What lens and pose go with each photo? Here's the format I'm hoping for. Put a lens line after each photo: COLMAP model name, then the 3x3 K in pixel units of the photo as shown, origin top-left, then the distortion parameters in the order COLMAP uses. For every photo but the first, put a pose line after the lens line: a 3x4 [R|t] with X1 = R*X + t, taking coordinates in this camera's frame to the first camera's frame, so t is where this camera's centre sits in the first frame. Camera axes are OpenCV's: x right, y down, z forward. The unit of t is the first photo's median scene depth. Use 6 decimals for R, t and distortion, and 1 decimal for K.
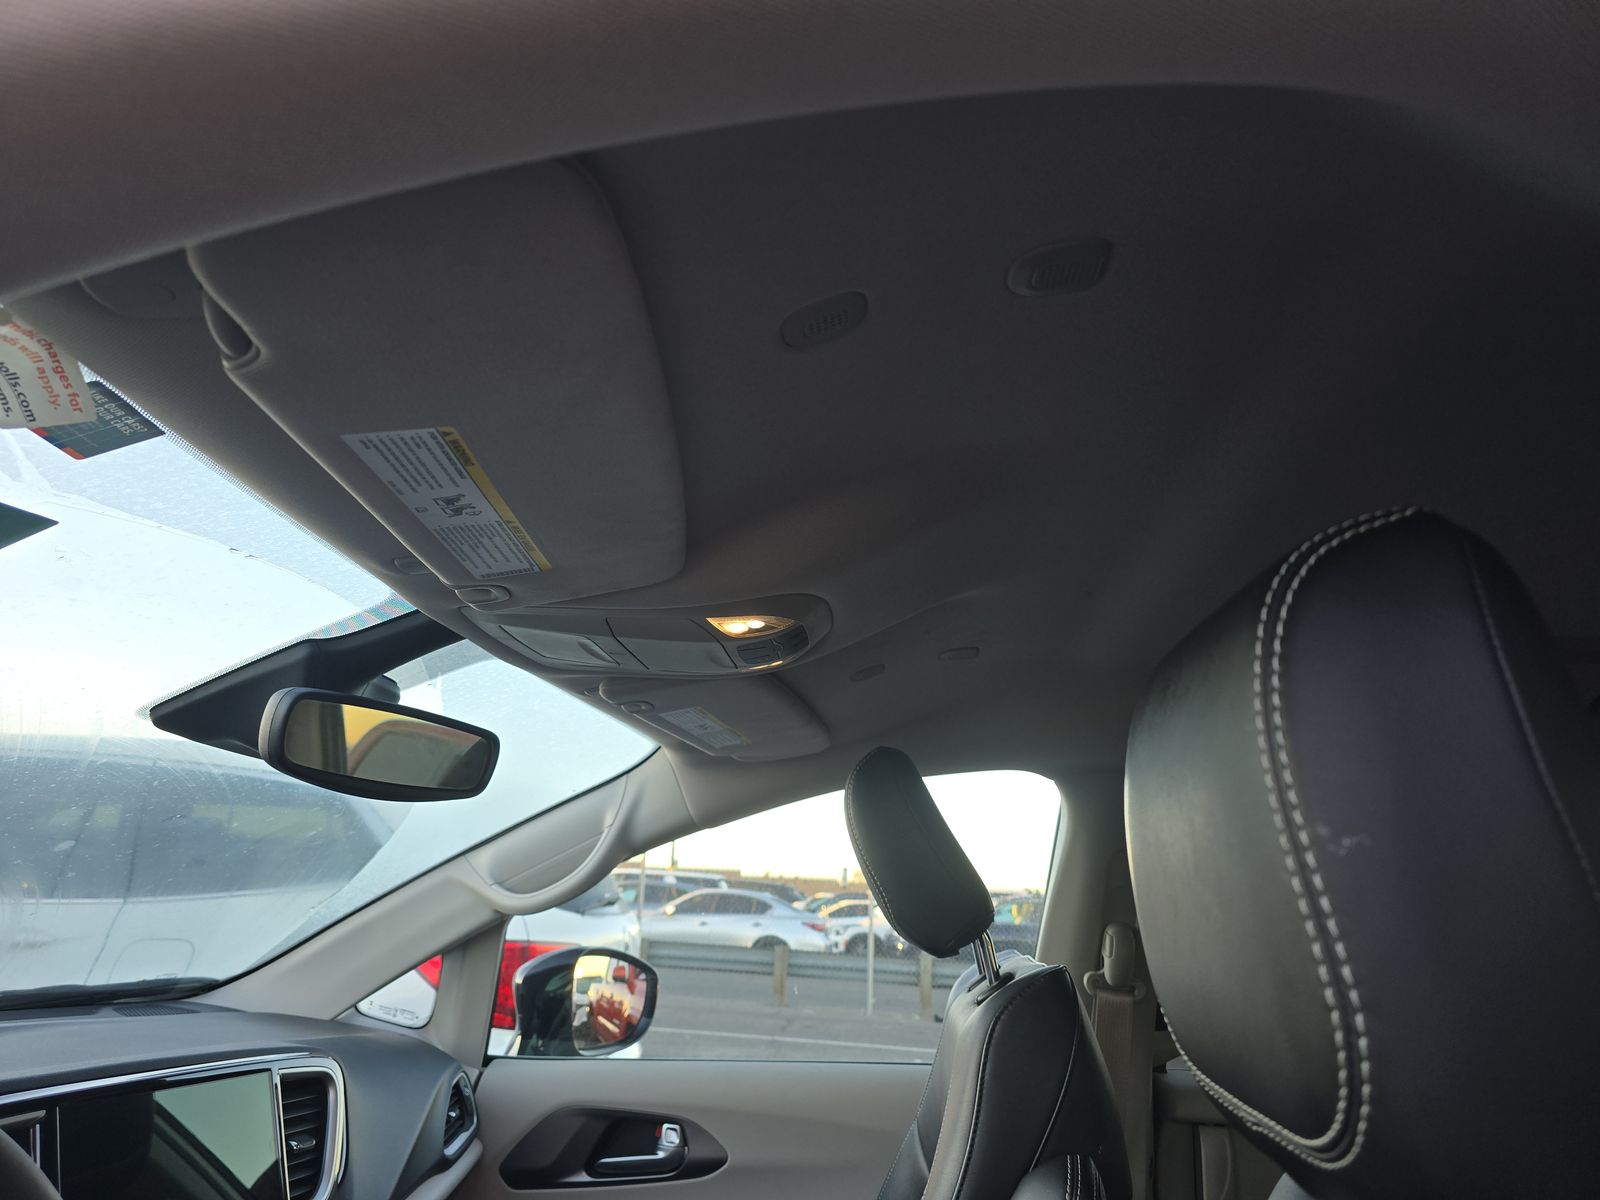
lens RADIAL K [[1086.5, 0, 807.5], [0, 1086.5, 602.4], [0, 0, 1]] dist [0.038071, -0.033738]
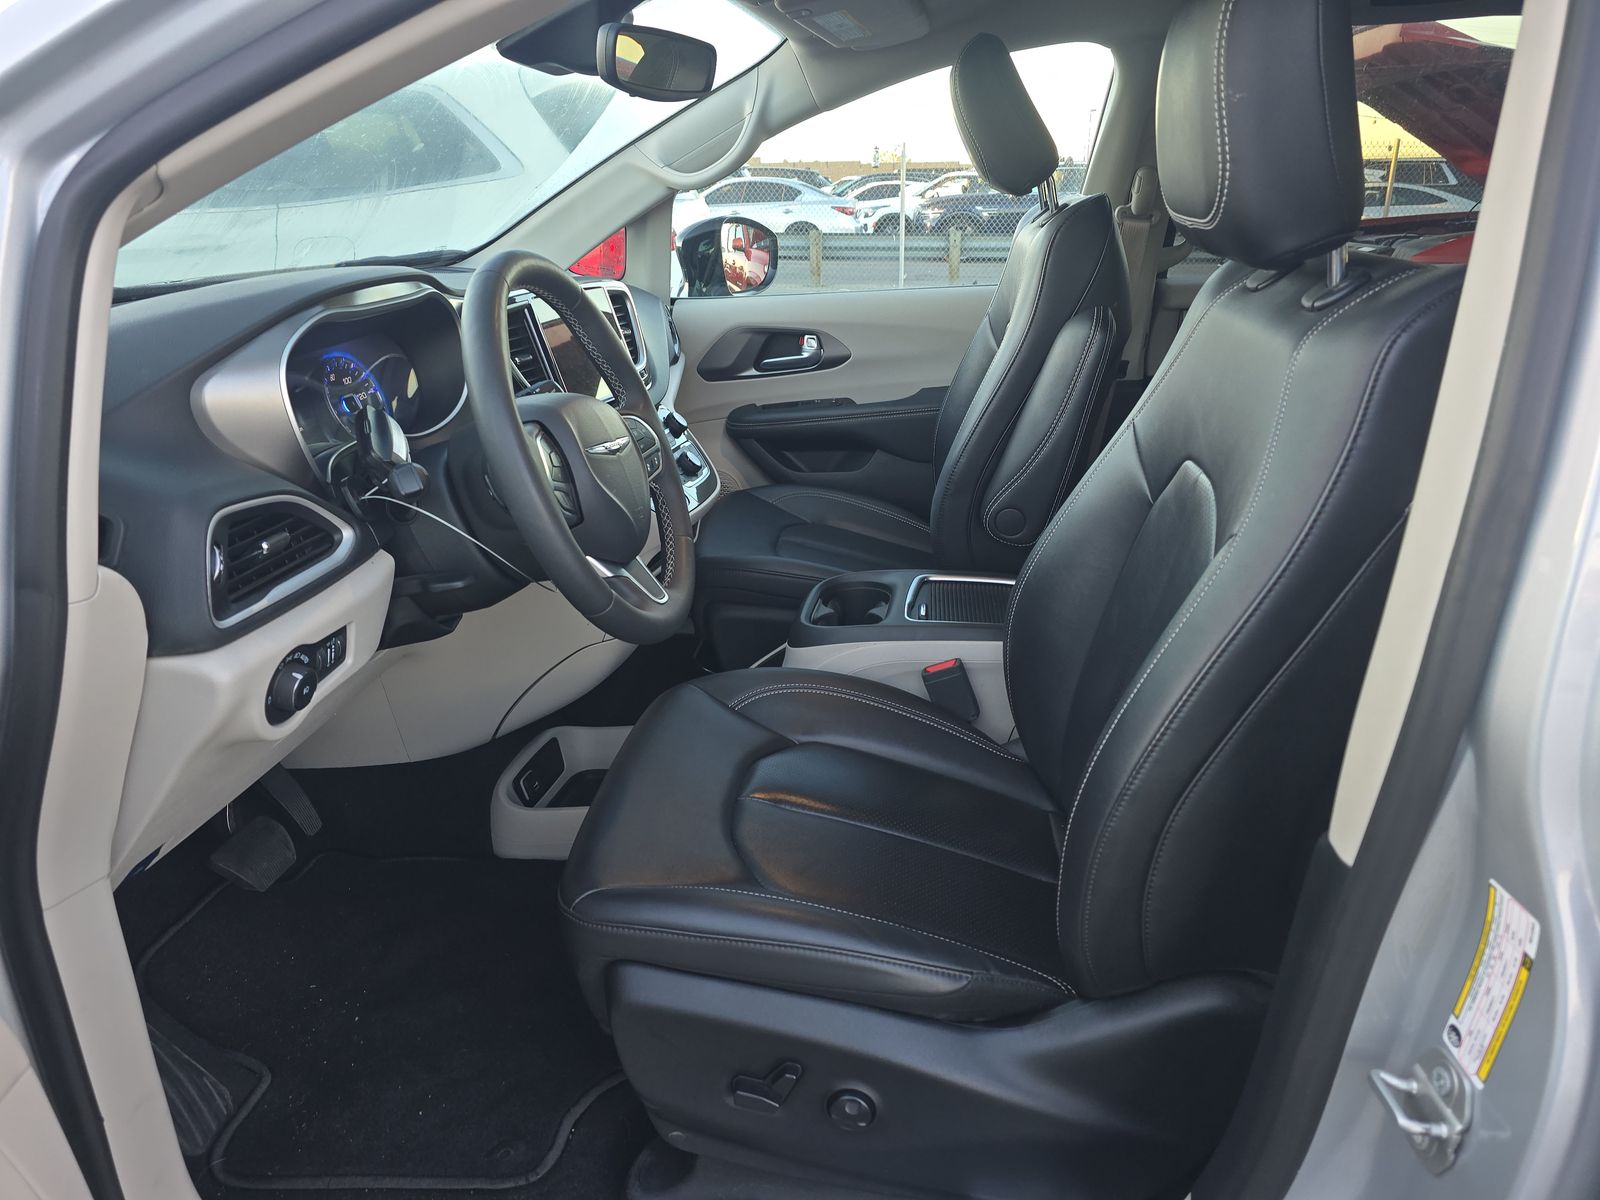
lens RADIAL K [[1086.5, 0, 806.6], [0, 1086.5, 601.4], [0, 0, 1]] dist [0.038071, -0.033738]
pose [[0.998348, -0.045384, -0.035243, -0.087338], [0.057435, 0.806763, 0.588077, -0.071724], [0.001743, -0.589129, 0.808037, -0.322441]]
